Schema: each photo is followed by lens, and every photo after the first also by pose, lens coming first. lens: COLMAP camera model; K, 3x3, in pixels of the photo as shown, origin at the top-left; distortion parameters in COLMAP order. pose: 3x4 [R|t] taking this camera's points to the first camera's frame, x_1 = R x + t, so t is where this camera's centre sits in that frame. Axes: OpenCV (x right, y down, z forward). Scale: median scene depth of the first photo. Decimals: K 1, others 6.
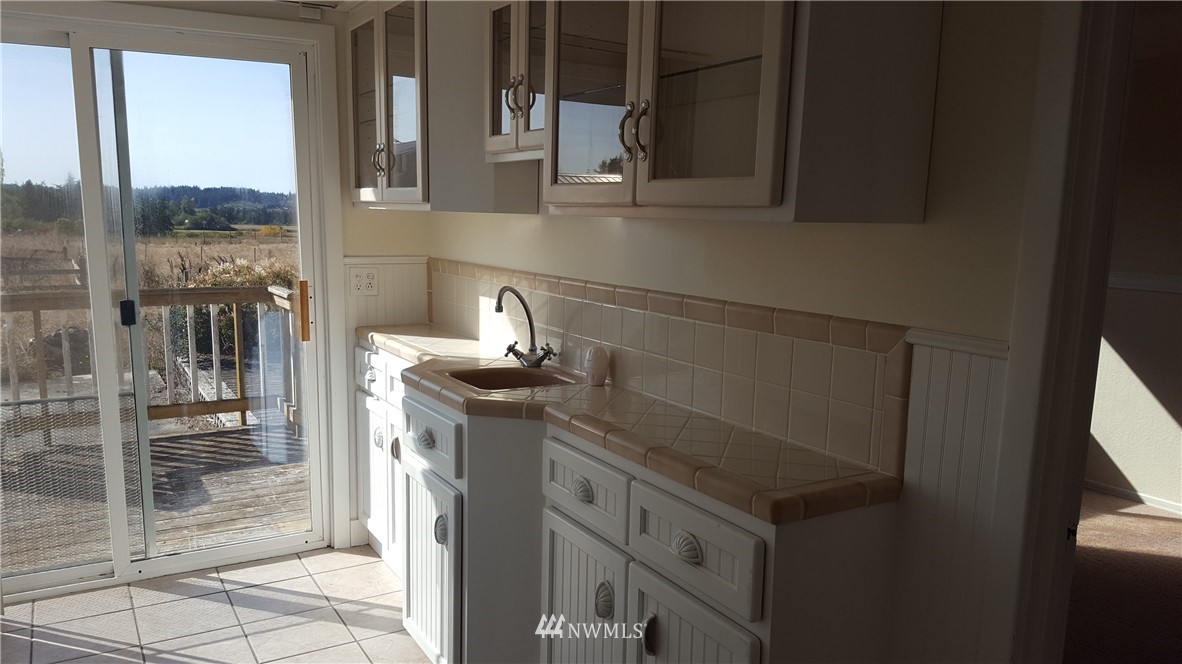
lens RADIAL K [[898.2, 0, 594.3], [0, 898.2, 351.6], [0, 0, 1]] dist [0.077321, -0.094222]
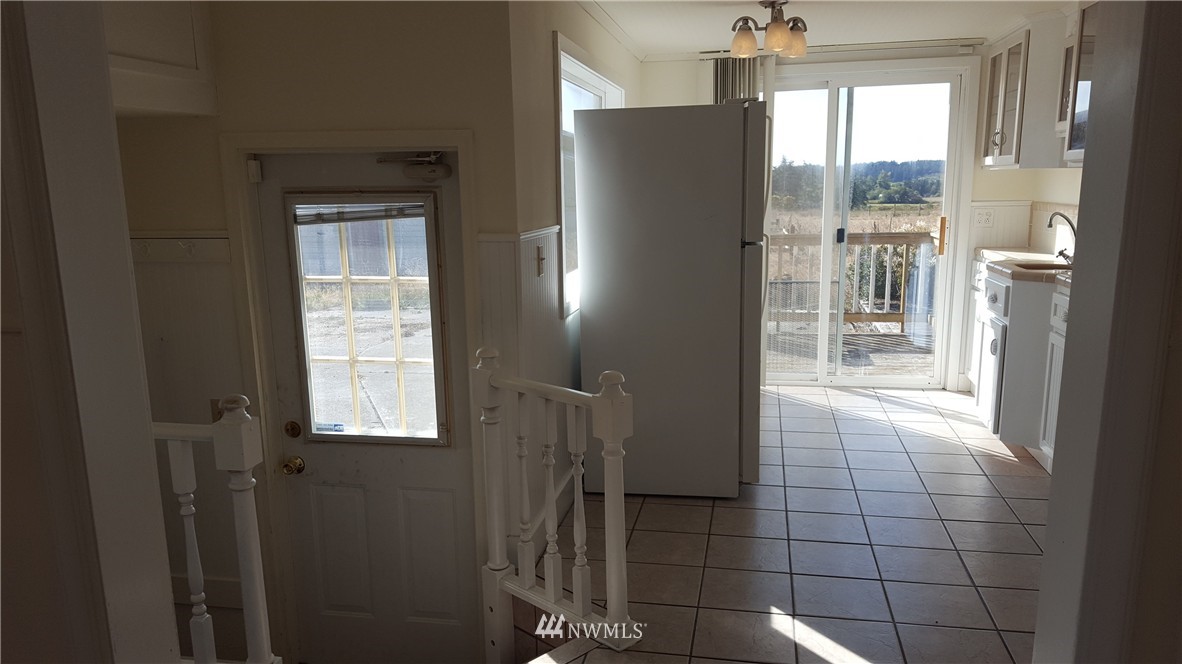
lens RADIAL K [[898.2, 0, 568.0], [0, 898.2, 358.7], [0, 0, 1]] dist [0.077321, -0.094222]
pose [[0.734932, 0.106151, -0.669781, 0.298626], [-0.081713, 0.994338, 0.067928, 0.117751], [0.673200, 0.004807, 0.739445, -0.647300]]
